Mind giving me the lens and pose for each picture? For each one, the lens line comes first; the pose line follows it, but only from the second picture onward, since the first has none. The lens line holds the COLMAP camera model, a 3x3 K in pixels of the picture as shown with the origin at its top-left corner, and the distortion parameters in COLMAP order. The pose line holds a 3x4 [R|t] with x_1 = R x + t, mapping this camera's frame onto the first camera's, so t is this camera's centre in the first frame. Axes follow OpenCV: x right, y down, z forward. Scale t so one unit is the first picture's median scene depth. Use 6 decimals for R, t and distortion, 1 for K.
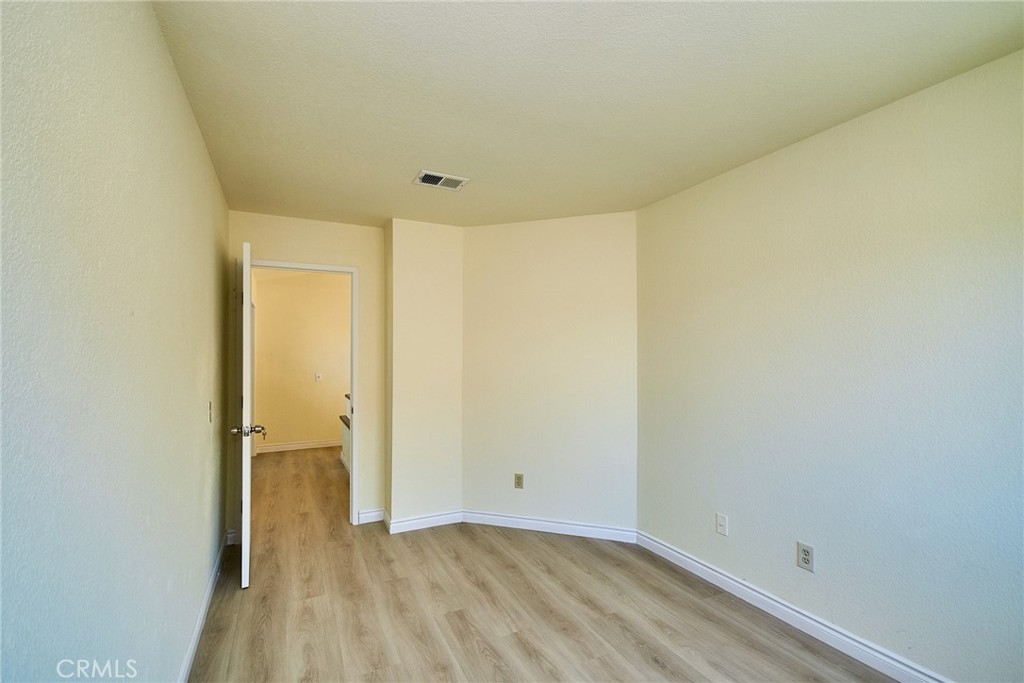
lens RADIAL K [[464.6, 0, 513.7], [0, 464.6, 363.2], [0, 0, 1]] dist [0.003637, 0.000627]
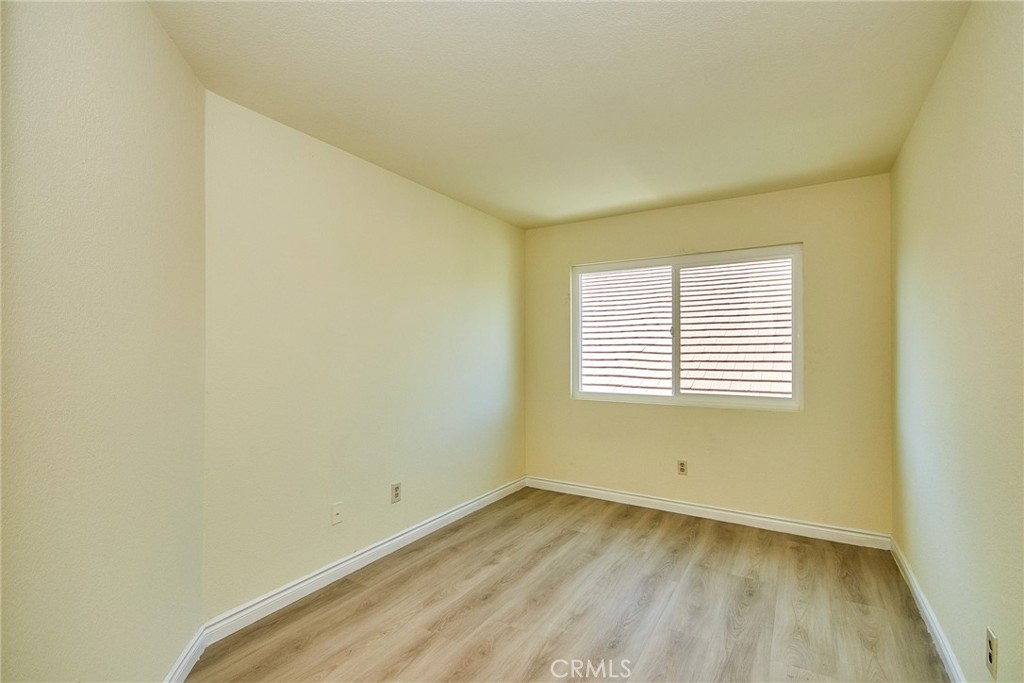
lens RADIAL K [[464.6, 0, 513.7], [0, 464.6, 363.2], [0, 0, 1]] dist [0.003637, 0.000627]
pose [[-0.546689, -0.025665, 0.836943, -0.609765], [0.002256, 0.999481, 0.032123, 0.013948], [-0.837333, 0.019449, -0.546347, 1.385022]]
